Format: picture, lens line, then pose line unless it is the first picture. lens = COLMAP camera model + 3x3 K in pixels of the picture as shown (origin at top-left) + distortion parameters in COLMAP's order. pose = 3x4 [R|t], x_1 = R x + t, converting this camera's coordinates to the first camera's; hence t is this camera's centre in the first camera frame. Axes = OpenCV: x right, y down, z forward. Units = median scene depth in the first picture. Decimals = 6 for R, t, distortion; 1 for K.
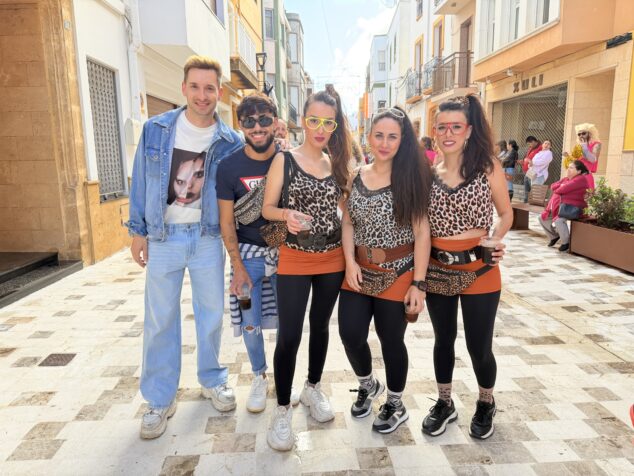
lens RADIAL K [[455.7, 0, 317.0], [0, 455.7, 238.0], [0, 0, 1]] dist [0.038840, -0.044369]
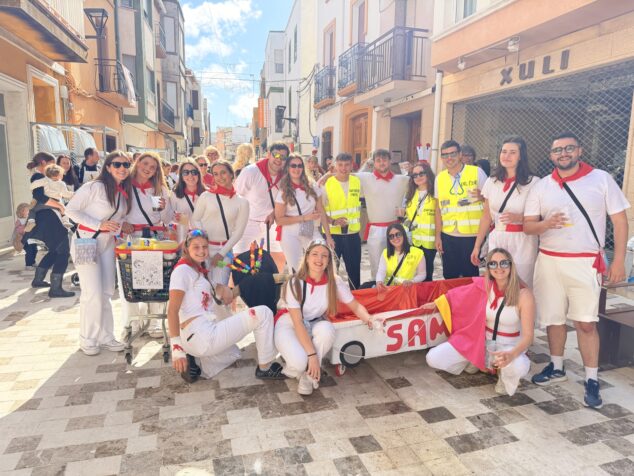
lens RADIAL K [[455.7, 0, 317.0], [0, 455.7, 238.0], [0, 0, 1]] dist [0.038840, -0.044369]
pose [[0.974187, -0.004038, 0.225704, 0.063397], [0.010138, 0.999614, -0.025876, -0.138646], [-0.225513, 0.027496, 0.973852, 0.661173]]
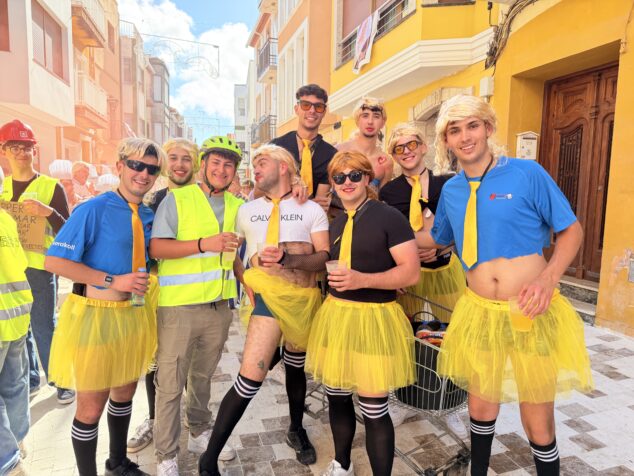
lens RADIAL K [[455.7, 0, 317.0], [0, 455.7, 238.0], [0, 0, 1]] dist [0.038840, -0.044369]
pose [[0.969472, 0.012429, 0.244888, 0.206645], [0.004727, 0.997581, -0.069346, 0.065784], [-0.245158, 0.068387, 0.967068, -0.478464]]
